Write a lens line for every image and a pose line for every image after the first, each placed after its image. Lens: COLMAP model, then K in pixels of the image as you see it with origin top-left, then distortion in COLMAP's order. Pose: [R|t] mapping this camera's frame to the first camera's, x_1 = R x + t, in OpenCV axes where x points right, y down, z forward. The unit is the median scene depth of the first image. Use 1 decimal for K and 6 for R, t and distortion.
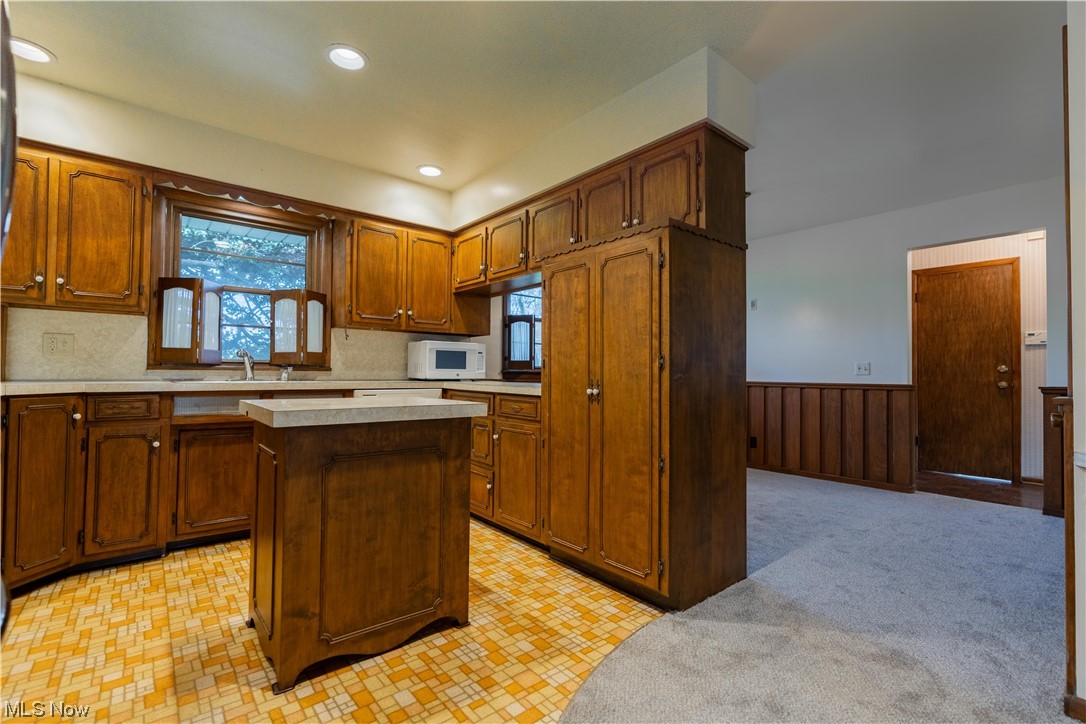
lens RADIAL K [[484.3, 0, 542.2], [0, 484.3, 364.0], [0, 0, 1]] dist [-0.010855, 0.003751]
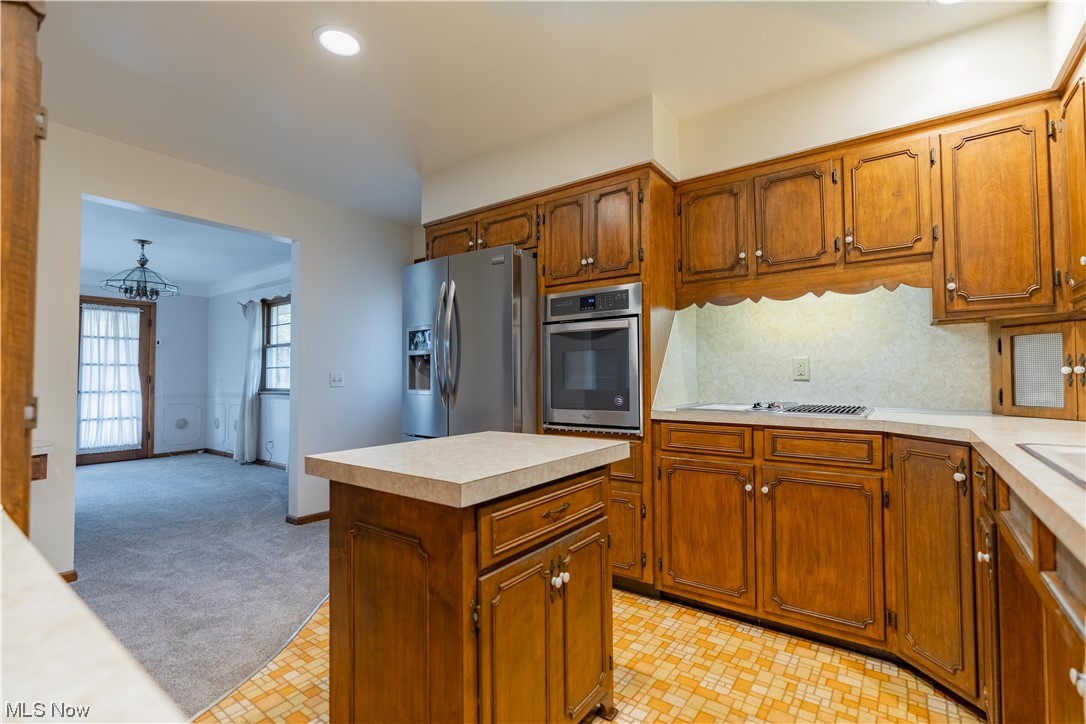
lens RADIAL K [[484.3, 0, 538.9], [0, 484.3, 364.3], [0, 0, 1]] dist [-0.010855, 0.003751]
pose [[-0.971615, -0.010540, -0.236332, -0.162468], [0.001022, 0.998811, -0.048748, -0.010712], [0.236565, -0.047606, -0.970449, 1.040128]]
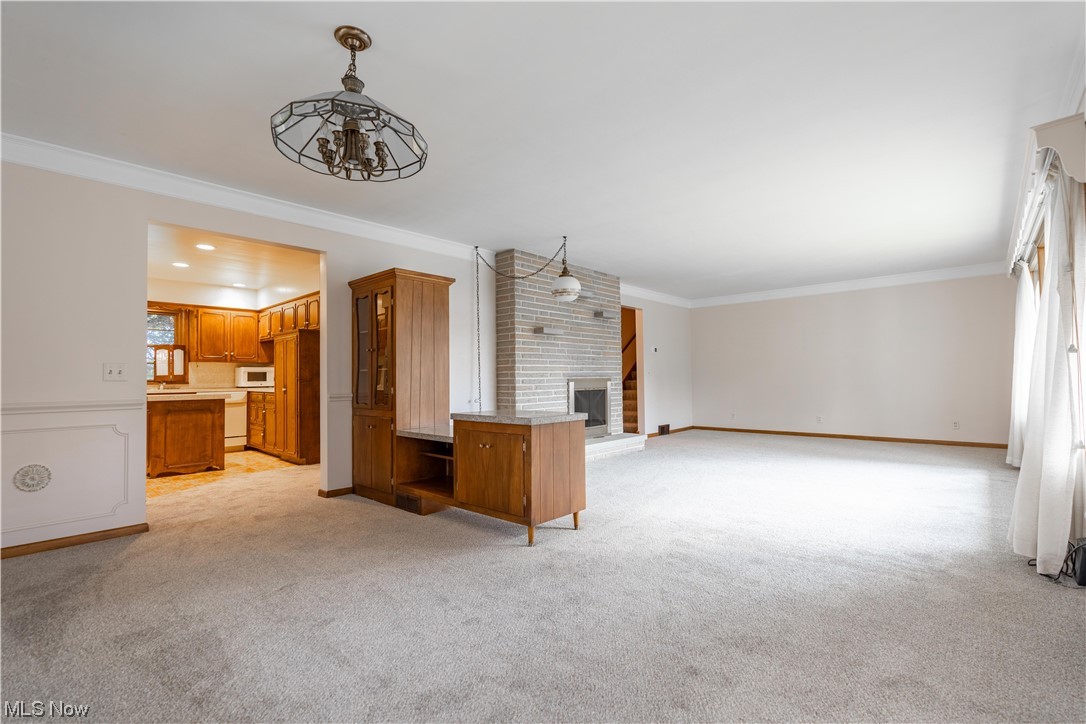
lens RADIAL K [[484.3, 0, 545.8], [0, 484.3, 364.4], [0, 0, 1]] dist [-0.010855, 0.003751]
pose [[0.989770, -0.017955, 0.141537, 0.802439], [0.019368, 0.999775, -0.008615, -0.021831], [-0.141350, 0.011269, 0.989896, -1.271234]]
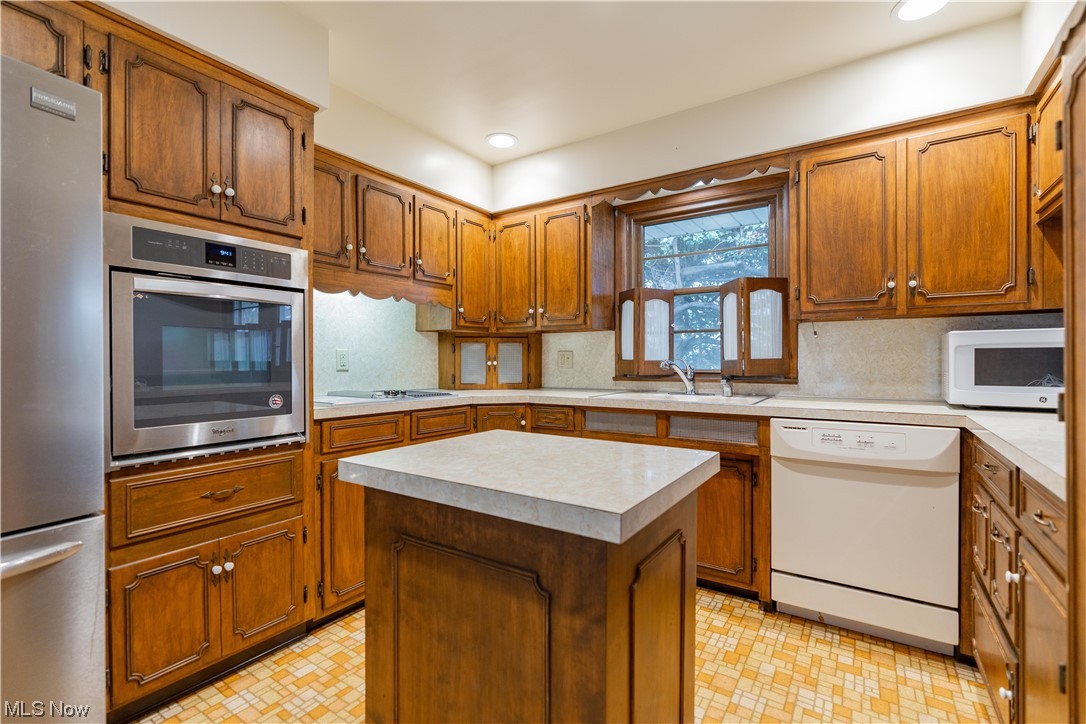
lens RADIAL K [[484.3, 0, 546.4], [0, 484.3, 362.9], [0, 0, 1]] dist [-0.010855, 0.003751]
pose [[0.284614, -0.007251, -0.958615, 0.152327], [0.023539, 0.999723, -0.000573, -0.027028], [0.958353, -0.022402, 0.284706, 0.488394]]
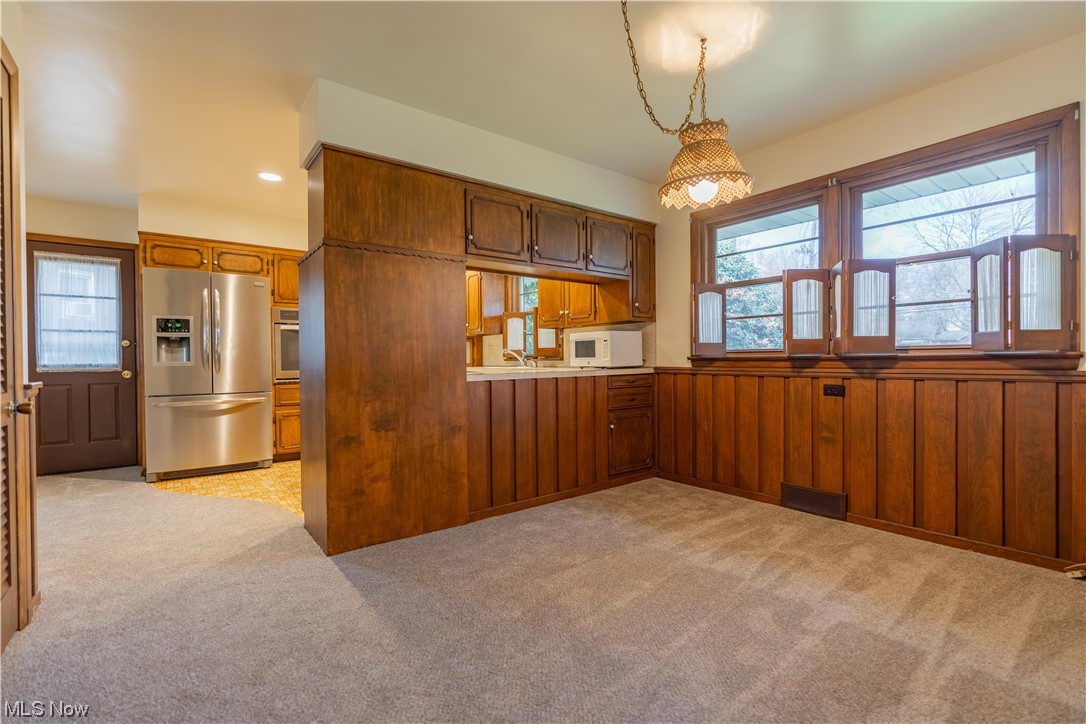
lens RADIAL K [[491.0, 0, 540.6], [0, 491.0, 362.7], [0, 0, 1]] dist [-0.001190, -0.000043]
pose [[-0.045920, 0.001708, -0.998944, 1.066575], [0.032505, 0.999472, 0.000215, 0.021887], [0.998416, -0.032461, -0.045951, 1.099738]]
